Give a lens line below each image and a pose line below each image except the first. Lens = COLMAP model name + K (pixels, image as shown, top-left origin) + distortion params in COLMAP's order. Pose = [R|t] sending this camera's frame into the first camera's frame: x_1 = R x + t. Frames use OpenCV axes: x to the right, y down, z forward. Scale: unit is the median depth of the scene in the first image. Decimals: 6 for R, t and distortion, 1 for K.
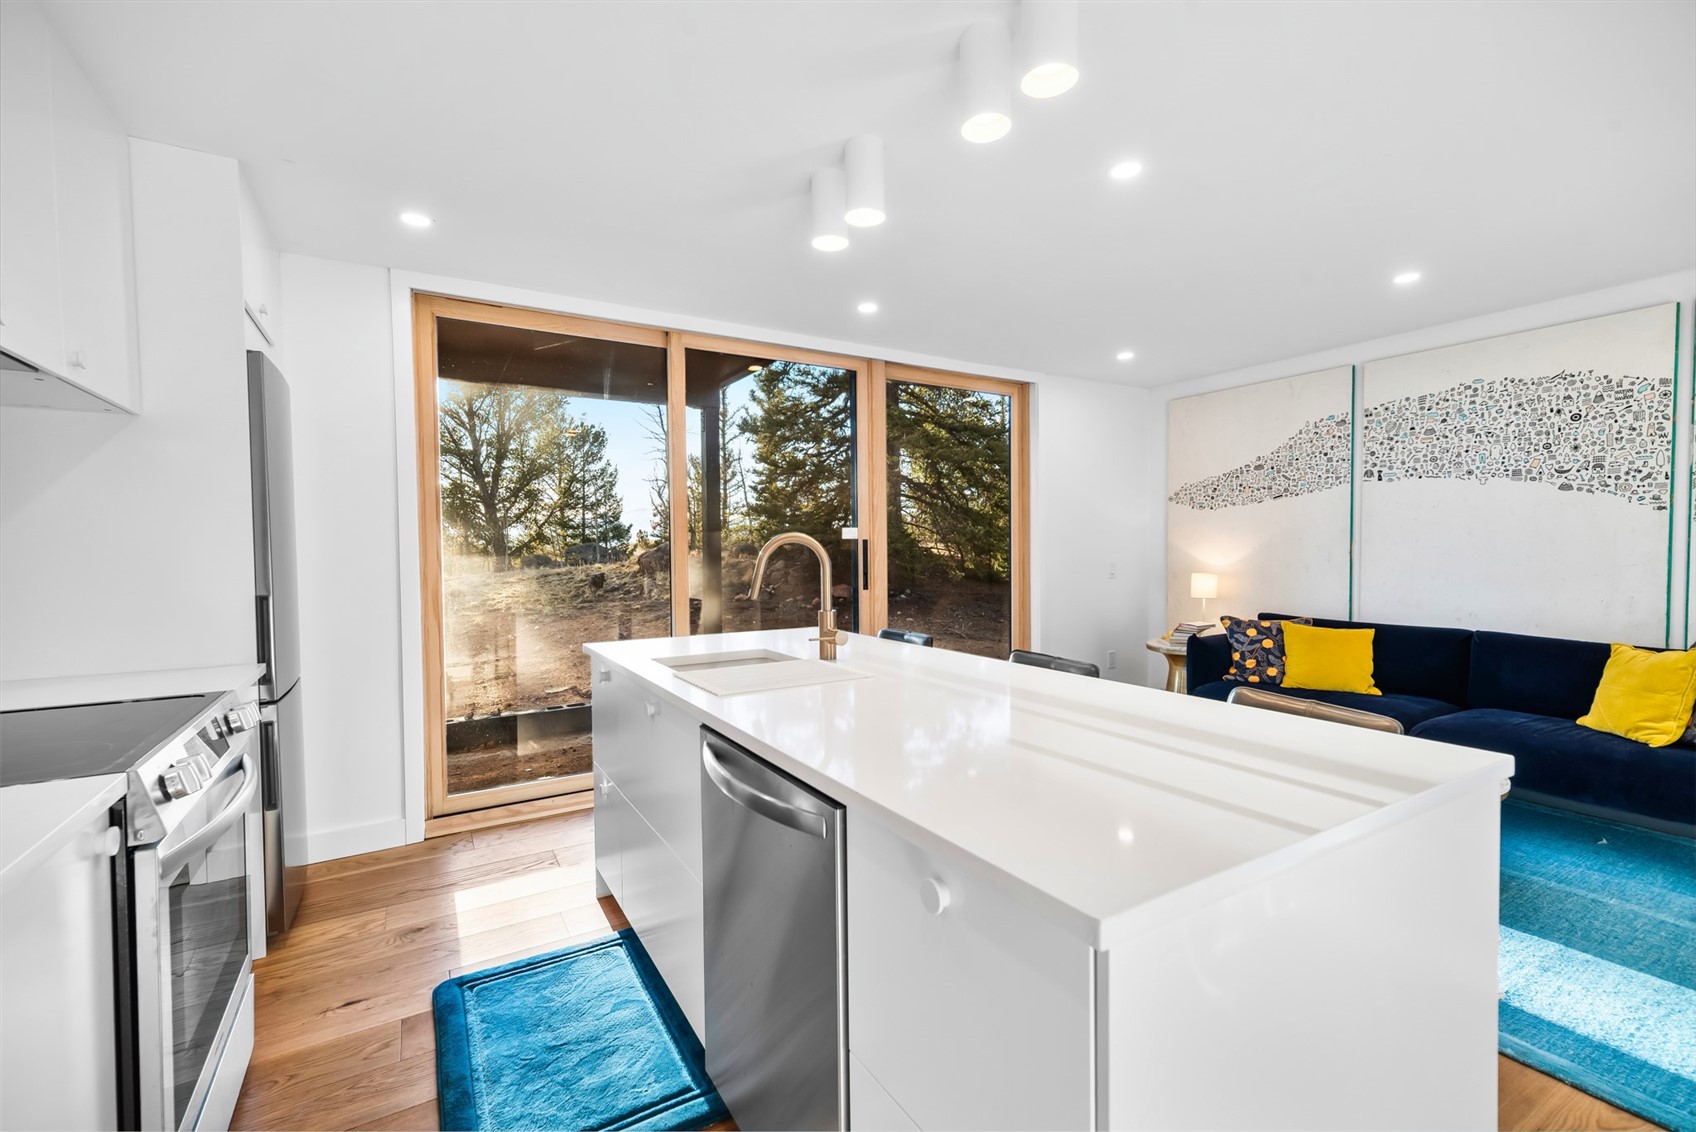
lens RADIAL K [[722.7, 0, 841.8], [0, 722.7, 560.4], [0, 0, 1]] dist [-0.000421, -0.000023]
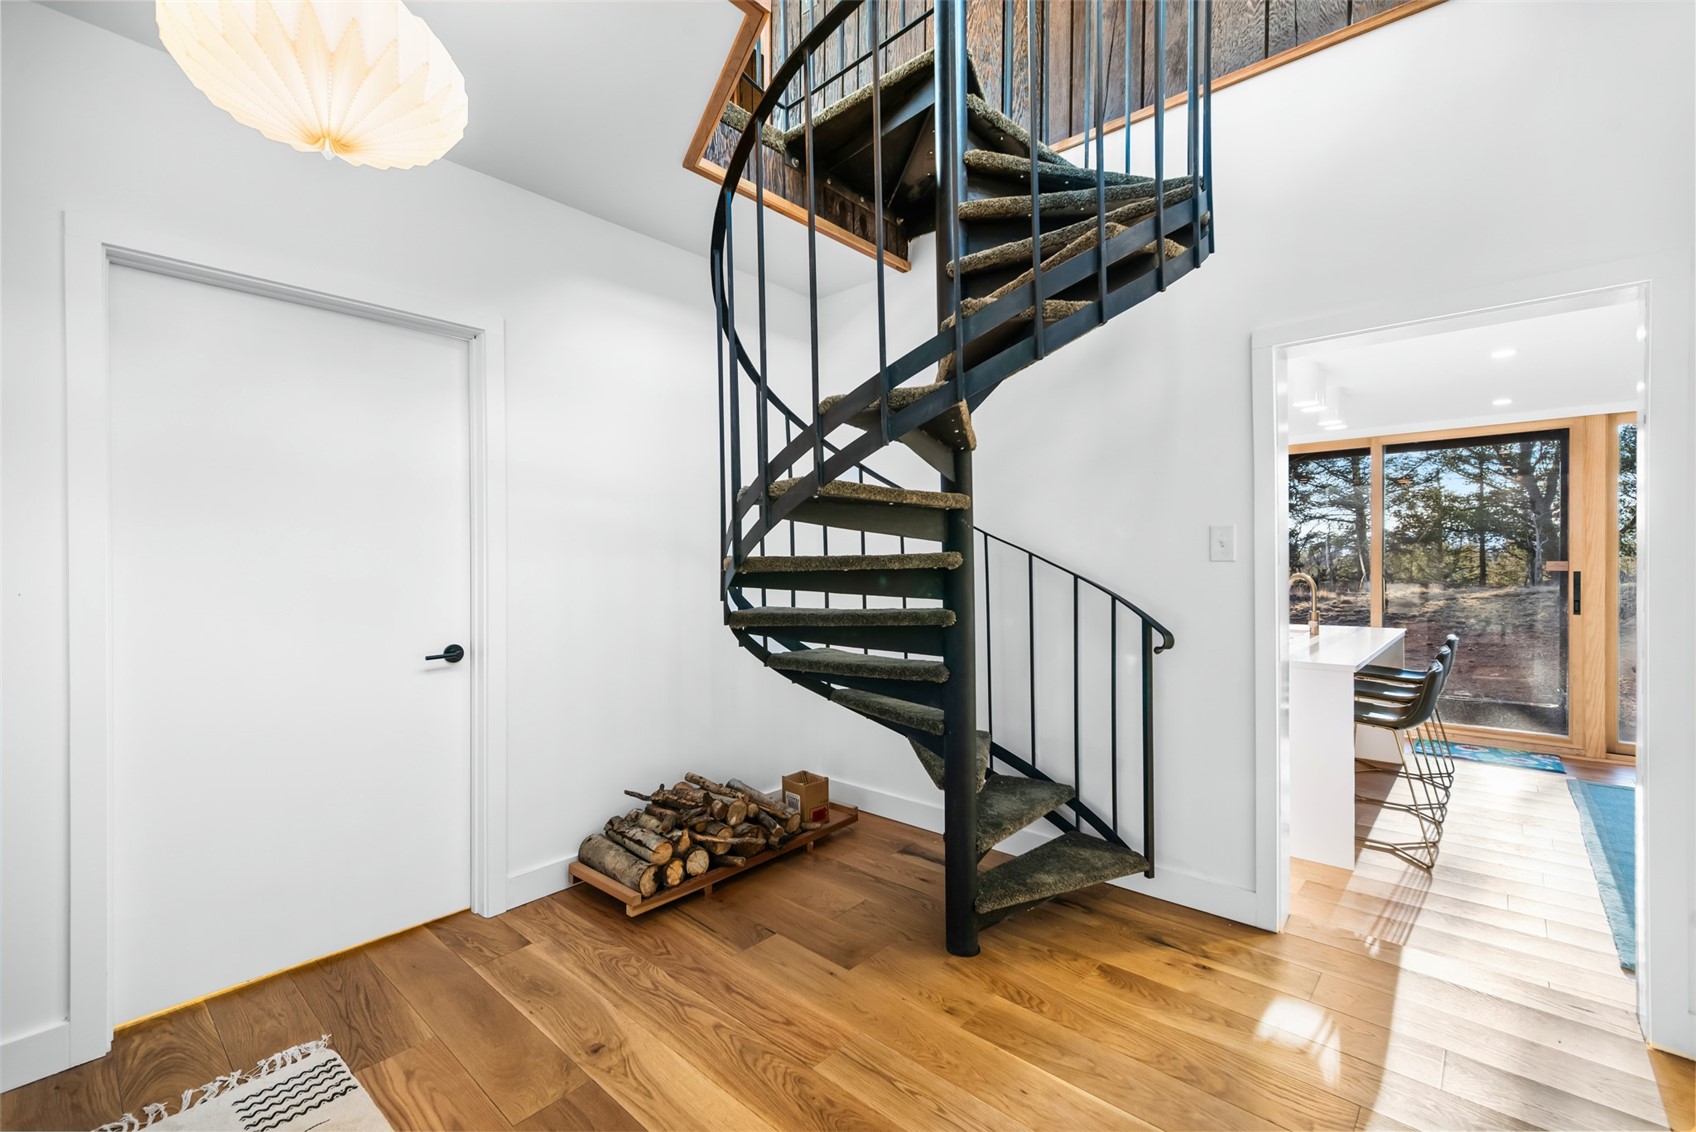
lens RADIAL K [[722.7, 0, 841.8], [0, 722.7, 560.4], [0, 0, 1]] dist [-0.000421, -0.000023]
pose [[0.297006, 0.011149, -0.954811, 0.796264], [-0.025071, 0.999678, 0.003874, -0.022644], [0.954546, 0.022788, 0.297190, -0.487614]]
